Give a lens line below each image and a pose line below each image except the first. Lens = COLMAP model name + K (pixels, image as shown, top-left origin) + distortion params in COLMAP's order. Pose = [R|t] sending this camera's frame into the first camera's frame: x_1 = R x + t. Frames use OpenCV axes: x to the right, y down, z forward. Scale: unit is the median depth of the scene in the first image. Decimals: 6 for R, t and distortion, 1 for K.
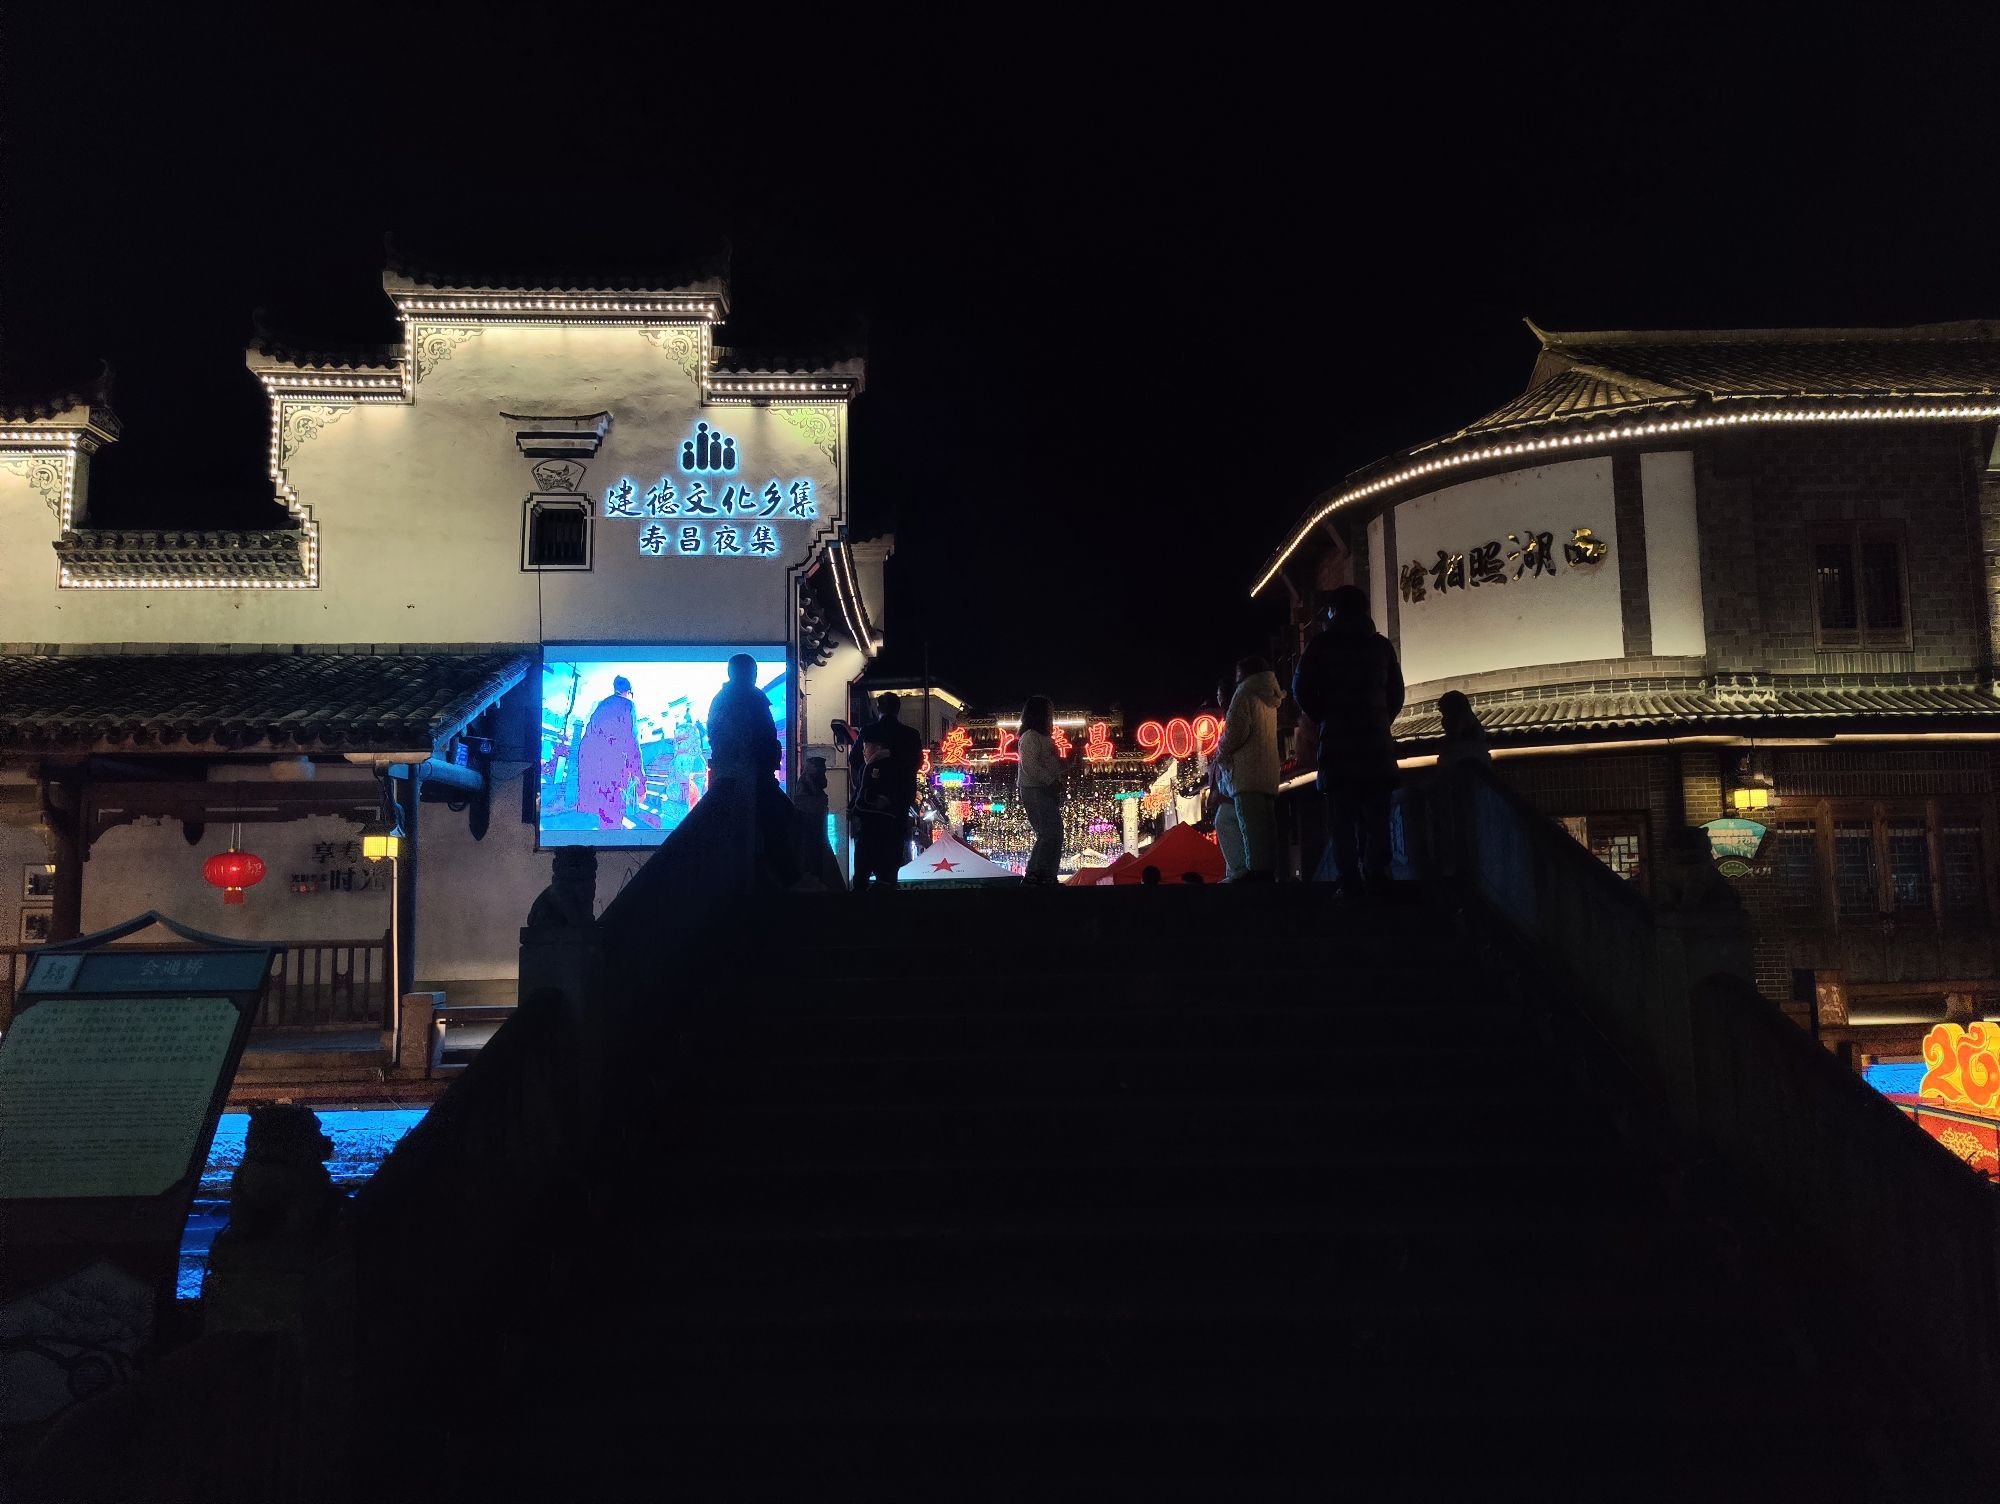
lens RADIAL K [[1330.7, 0, 1002.6], [0, 1330.7, 771.0], [0, 0, 1]] dist [-0.005679, -0.006612]
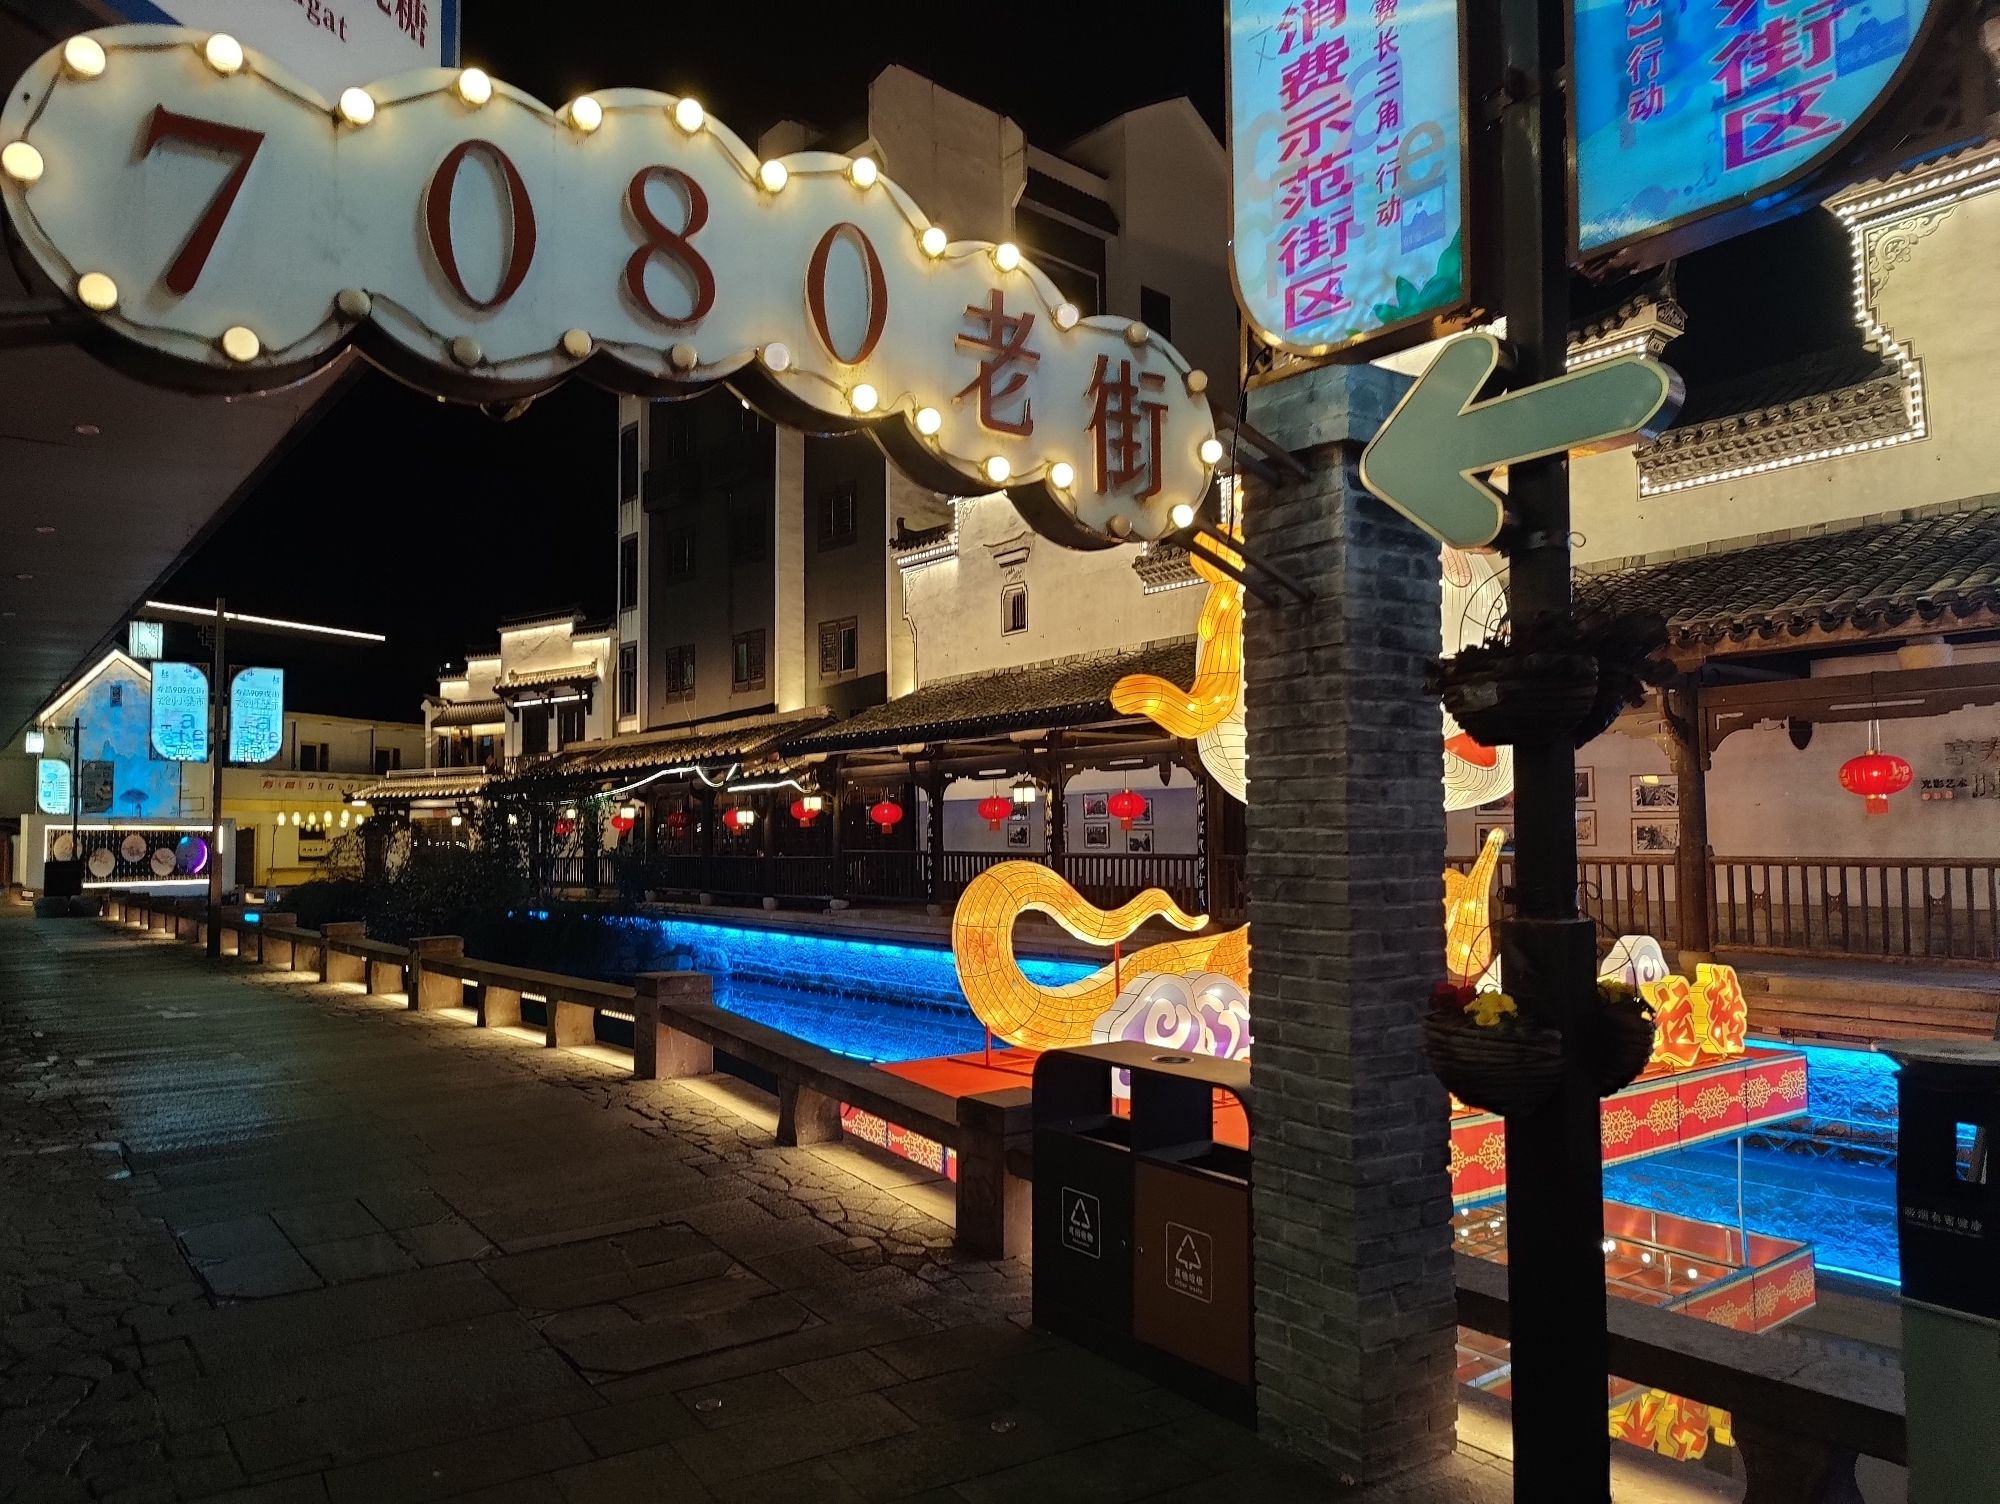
lens RADIAL K [[1330.7, 0, 1000.3], [0, 1330.7, 752.8], [0, 0, 1]] dist [-0.005679, -0.006612]
pose [[0.540559, -0.044491, -0.840129, -0.142702], [0.083997, 0.996465, 0.001275, 0.010385], [0.837103, -0.071257, 0.542385, 0.045093]]
